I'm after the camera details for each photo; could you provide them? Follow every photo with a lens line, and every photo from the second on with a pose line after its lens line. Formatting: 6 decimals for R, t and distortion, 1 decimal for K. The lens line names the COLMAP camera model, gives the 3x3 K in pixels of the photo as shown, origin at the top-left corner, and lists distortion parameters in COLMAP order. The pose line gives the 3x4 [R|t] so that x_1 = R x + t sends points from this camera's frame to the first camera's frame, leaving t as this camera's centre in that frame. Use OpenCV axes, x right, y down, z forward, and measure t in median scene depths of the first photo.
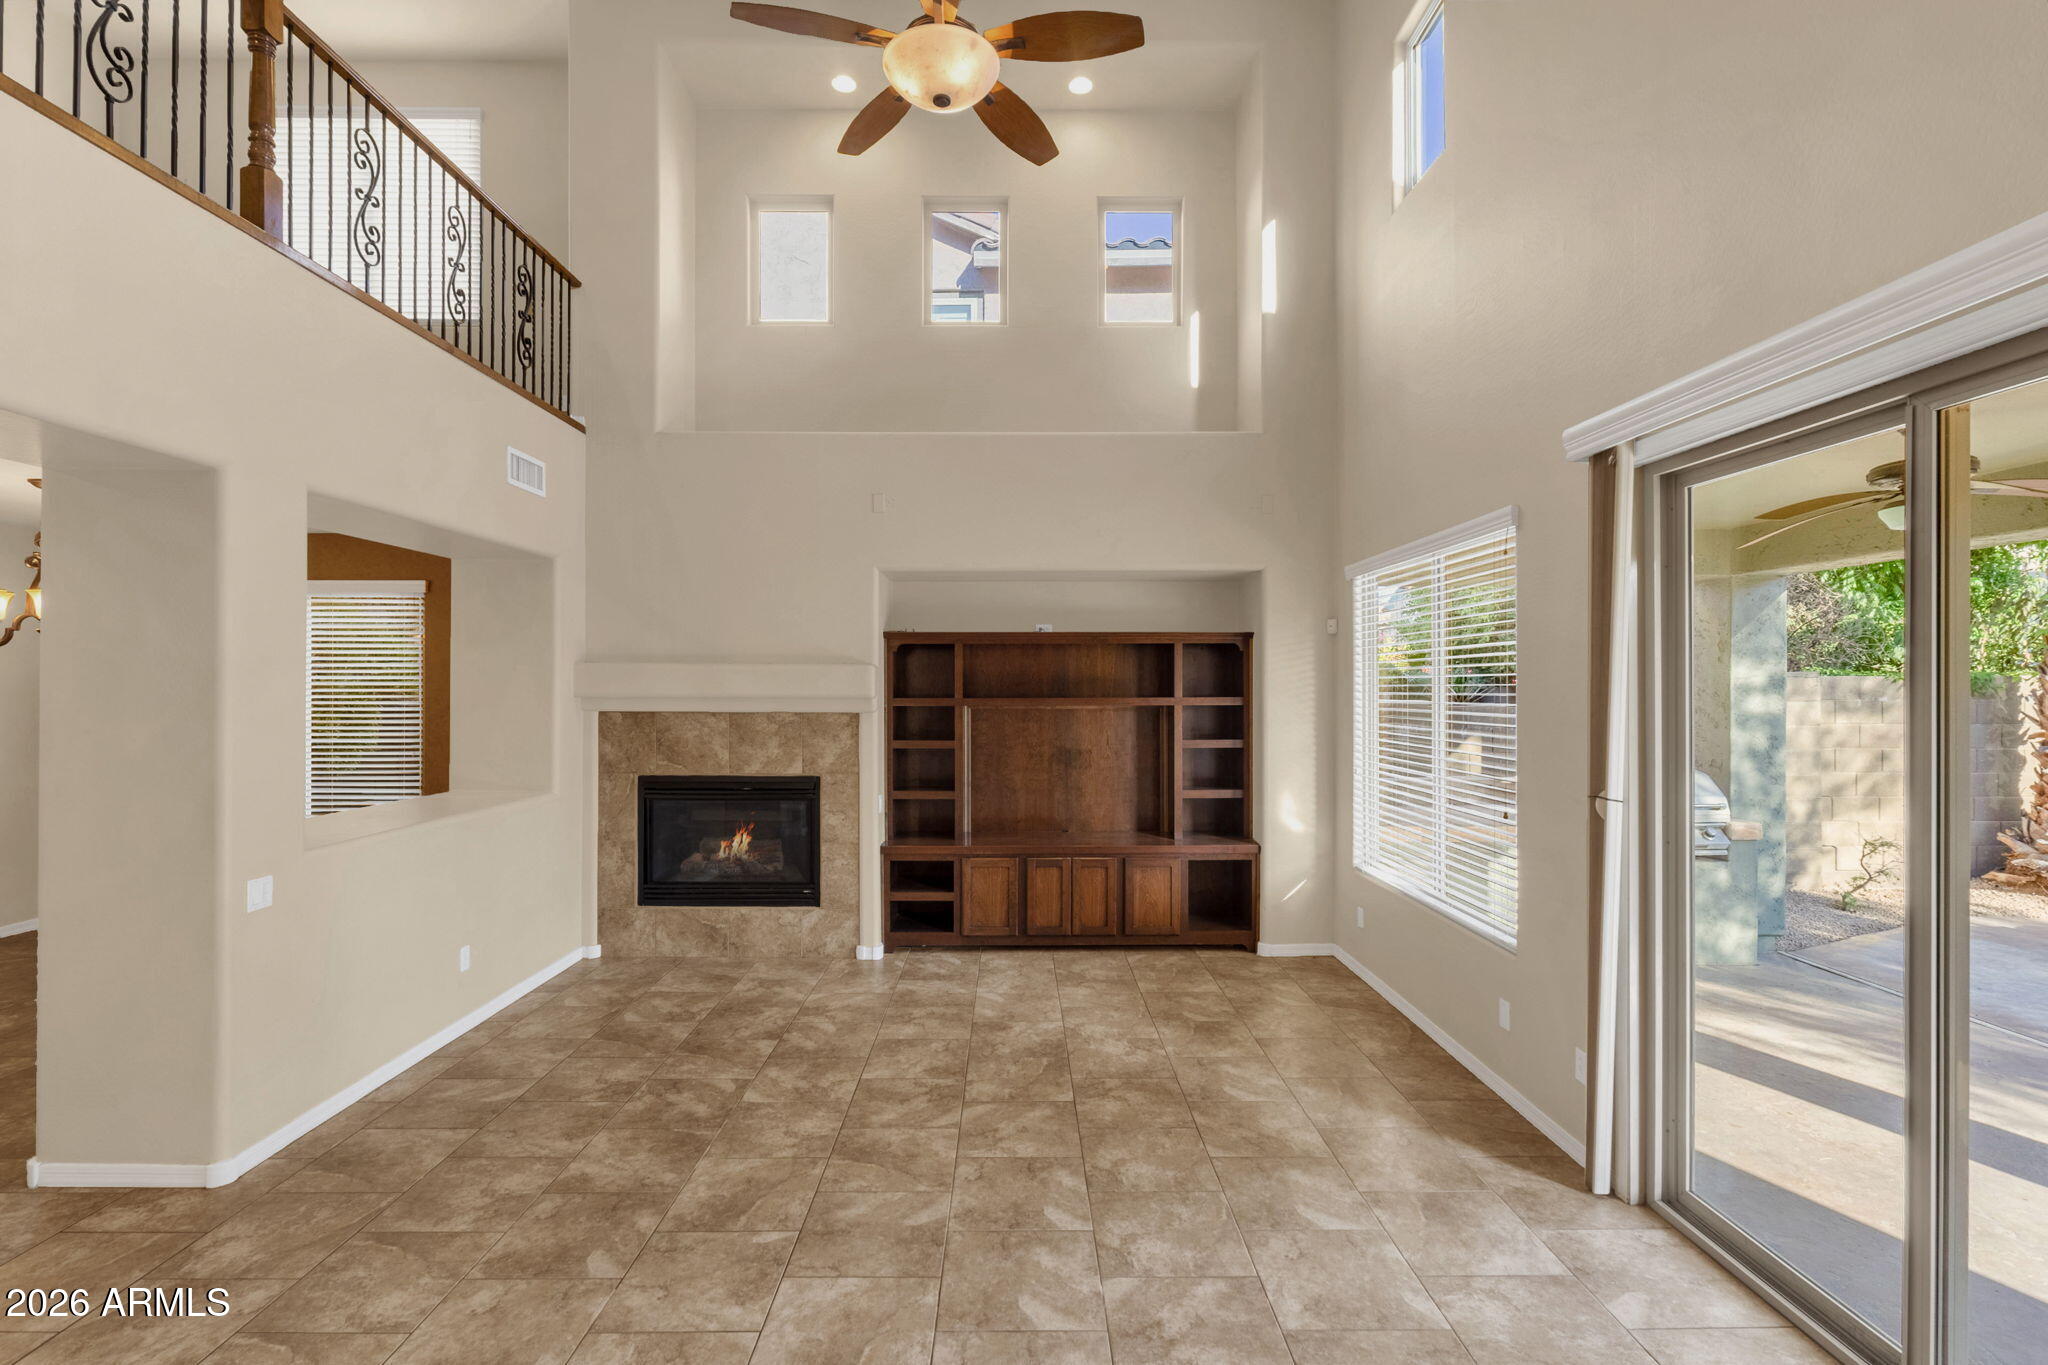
lens RADIAL K [[939.6, 0, 1026.9], [0, 939.6, 687.8], [0, 0, 1]] dist [0.001954, 0.001619]
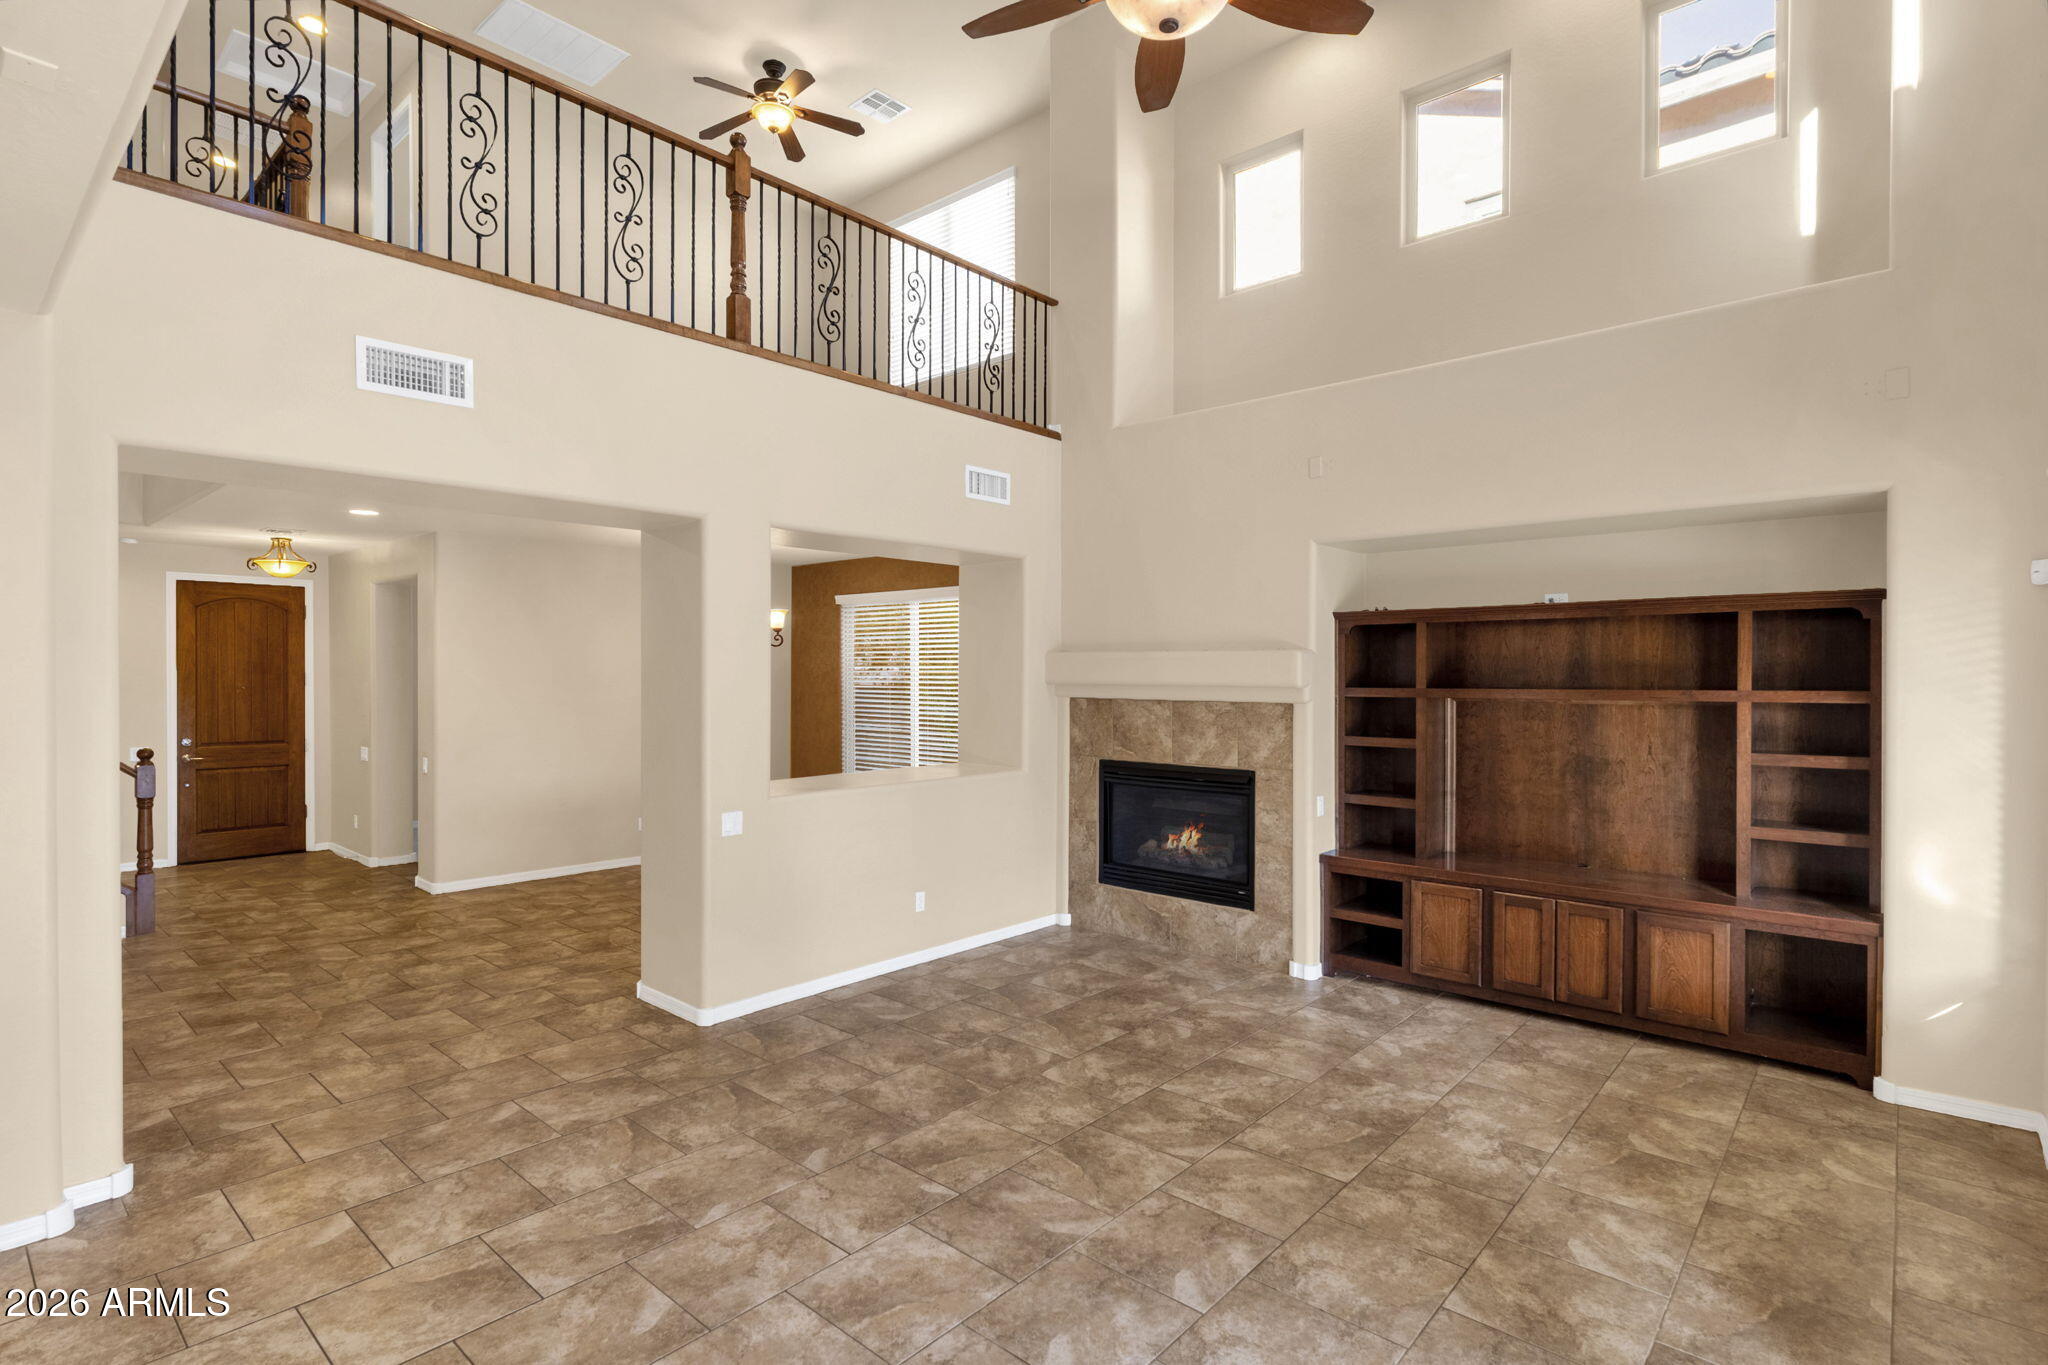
lens RADIAL K [[1015.9, 0, 1031.2], [0, 1015.9, 684.6], [0, 0, 1]] dist [0.007451, -0.000462]
pose [[0.742464, 0.007212, -0.669847, 0.288364], [-0.001688, 0.999959, 0.008896, 0.000513], [0.669884, -0.005474, 0.742446, 0.108887]]
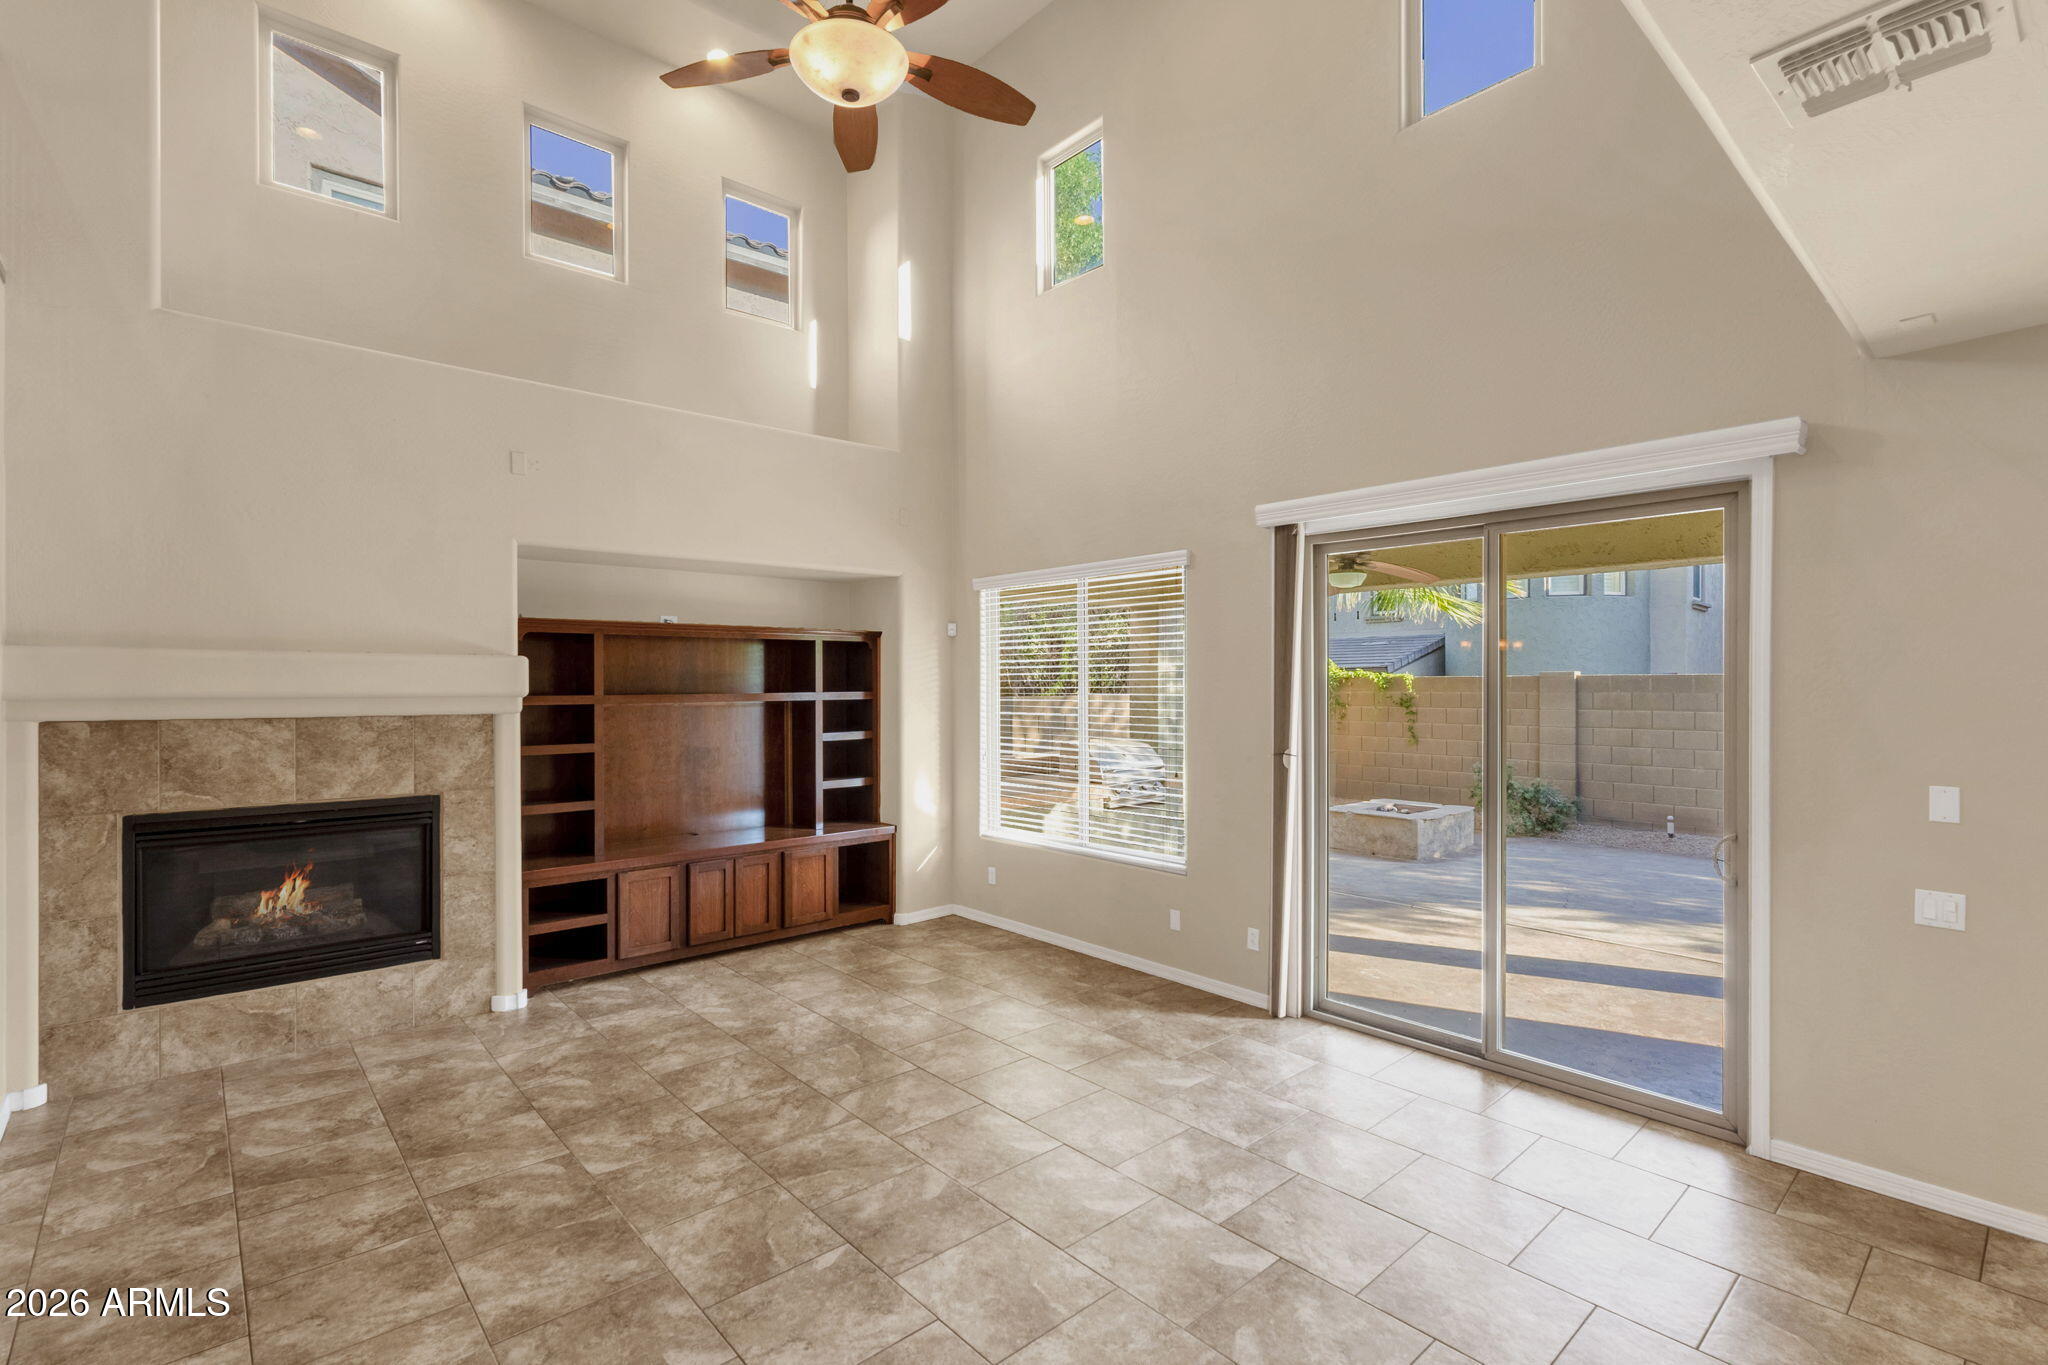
lens RADIAL K [[939.6, 0, 1016.9], [0, 939.6, 686.7], [0, 0, 1]] dist [0.001954, 0.001619]
pose [[0.753356, -0.004247, 0.657600, -0.376416], [0.002603, 0.999991, 0.003475, 0.001179], [-0.657608, -0.000906, 0.753360, 0.079026]]
